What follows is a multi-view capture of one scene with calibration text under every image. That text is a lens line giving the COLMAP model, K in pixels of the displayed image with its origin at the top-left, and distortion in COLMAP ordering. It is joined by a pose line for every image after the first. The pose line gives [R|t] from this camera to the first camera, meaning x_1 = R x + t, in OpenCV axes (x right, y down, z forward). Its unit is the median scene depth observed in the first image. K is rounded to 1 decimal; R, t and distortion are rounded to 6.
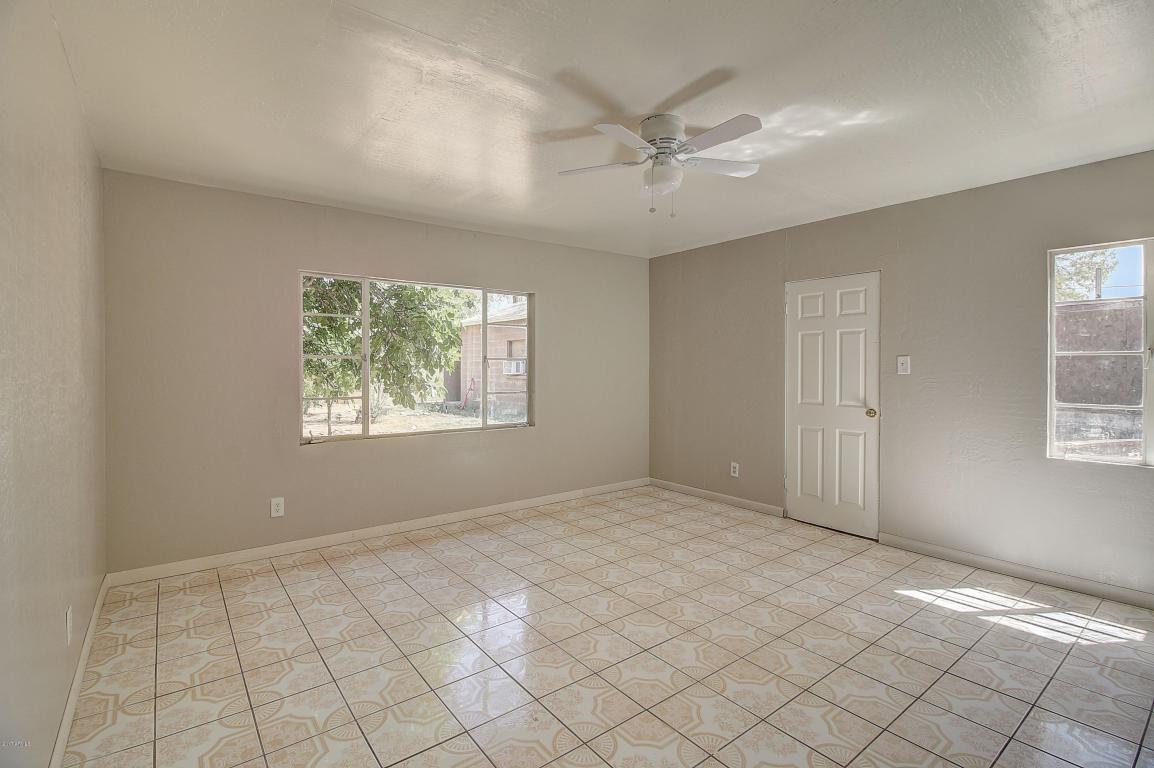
lens RADIAL K [[534.5, 0, 572.6], [0, 534.5, 373.7], [0, 0, 1]] dist [-0.004594, -0.007408]
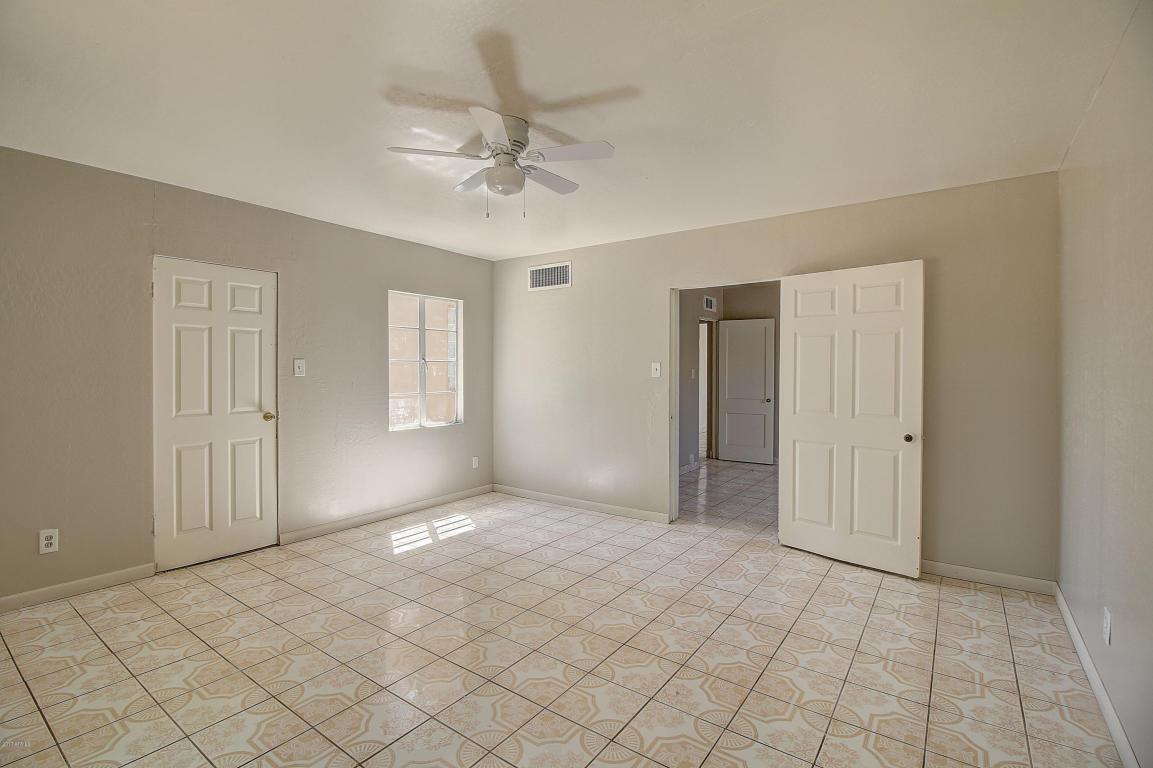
lens RADIAL K [[534.1, 0, 570.4], [0, 534.1, 379.8], [0, 0, 1]] dist [-0.004594, -0.007408]
pose [[-0.280279, -0.022803, 0.959648, -0.528361], [0.008580, 0.999618, 0.026259, -0.014318], [-0.959880, 0.015593, -0.279976, 0.752994]]
